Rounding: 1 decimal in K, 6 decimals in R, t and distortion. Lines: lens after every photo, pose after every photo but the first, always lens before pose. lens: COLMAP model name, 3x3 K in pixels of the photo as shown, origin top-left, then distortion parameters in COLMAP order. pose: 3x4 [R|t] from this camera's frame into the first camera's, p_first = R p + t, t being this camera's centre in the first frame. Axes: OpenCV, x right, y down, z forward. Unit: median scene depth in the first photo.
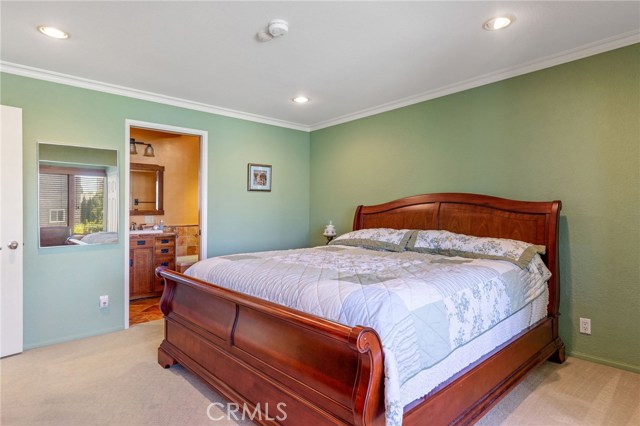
lens RADIAL K [[347.2, 0, 319.6], [0, 347.2, 210.5], [0, 0, 1]] dist [0.002395, -0.000121]
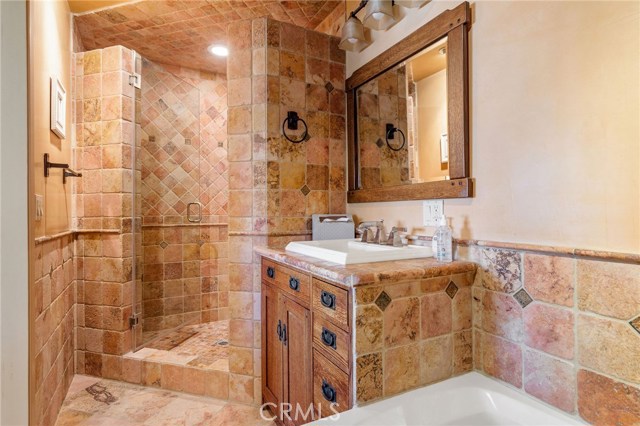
lens RADIAL K [[347.2, 0, 318.7], [0, 347.2, 210.7], [0, 0, 1]] dist [0.002395, -0.000121]
pose [[-0.276222, 0.010665, -0.961035, -0.195646], [0.018476, 0.999813, 0.005785, 0.020700], [0.960916, -0.016158, -0.276367, 1.048880]]
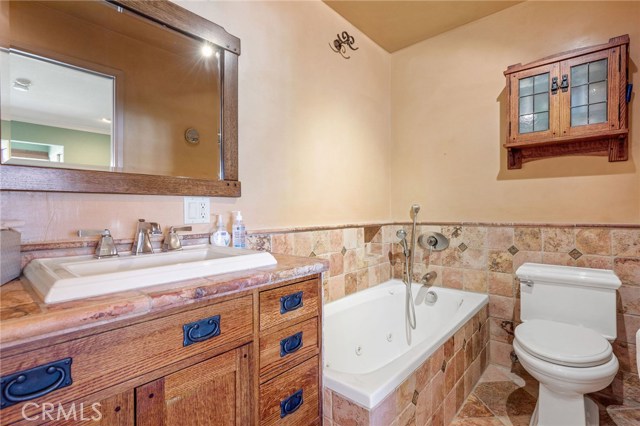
lens RADIAL K [[306.8, 0, 320.1], [0, 306.8, 214.1], [0, 0, 1]] dist [-0.001261, -0.000072]
pose [[0.994276, 0.000386, 0.106837, -0.441615], [-0.002331, 0.999834, 0.018077, 0.024831], [-0.106812, -0.018223, 0.994112, 0.782938]]
